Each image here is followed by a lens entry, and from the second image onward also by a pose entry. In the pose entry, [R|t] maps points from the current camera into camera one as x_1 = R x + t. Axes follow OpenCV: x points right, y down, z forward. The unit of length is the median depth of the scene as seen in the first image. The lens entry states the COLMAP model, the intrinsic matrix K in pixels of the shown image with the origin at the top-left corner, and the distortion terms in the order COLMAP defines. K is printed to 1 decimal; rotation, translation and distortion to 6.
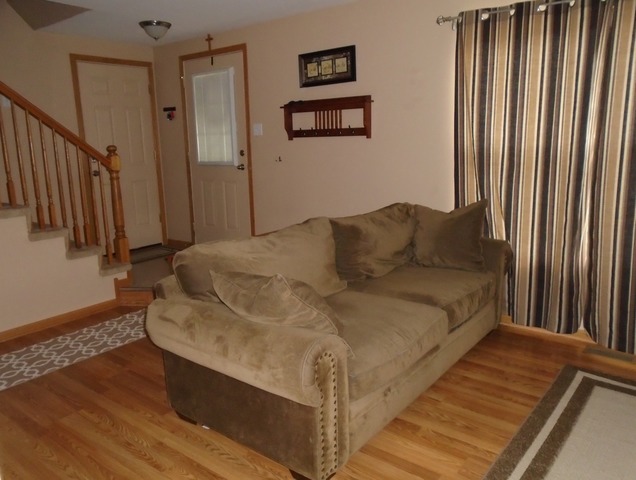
lens RADIAL K [[499.3, 0, 318.7], [0, 499.3, 236.6], [0, 0, 1]] dist [0.009456, 0.007137]
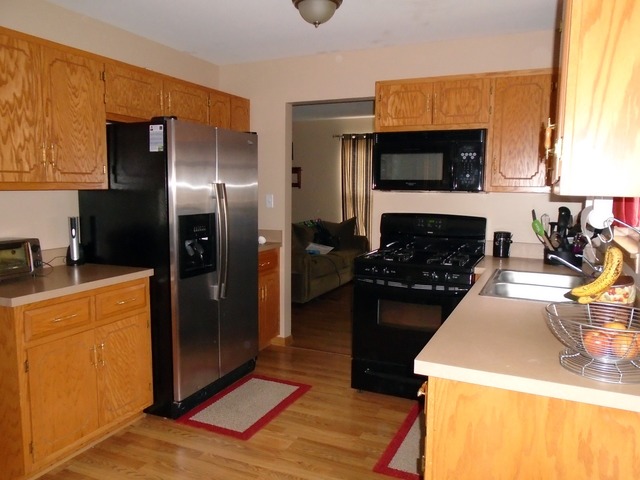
lens RADIAL K [[493.6, 0, 319.1], [0, 493.6, 241.1], [0, 0, 1]] dist [-0.003589, -0.001755]
pose [[0.970321, 0.001853, 0.241815, -0.351918], [0.018205, 0.996573, -0.080687, 0.203369], [-0.241135, 0.082695, 0.966962, -1.059602]]
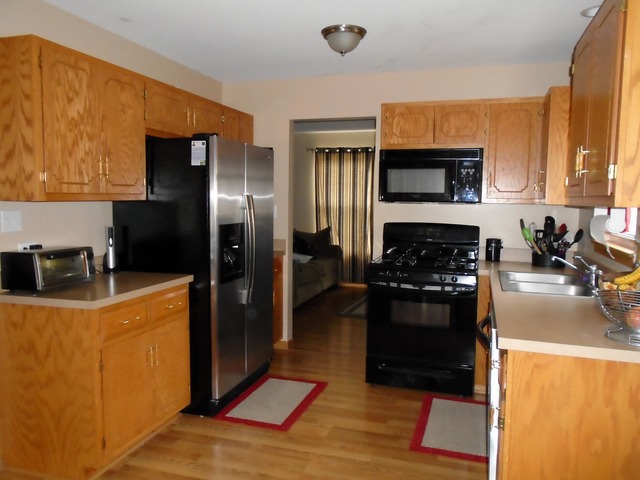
lens RADIAL K [[493.6, 0, 320.3], [0, 493.6, 239.6], [0, 0, 1]] dist [-0.003589, -0.001755]
pose [[0.936415, 0.001778, 0.350890, -0.505433], [0.036516, 0.994064, -0.102489, 0.213219], [-0.348990, 0.108785, 0.930791, -1.093378]]
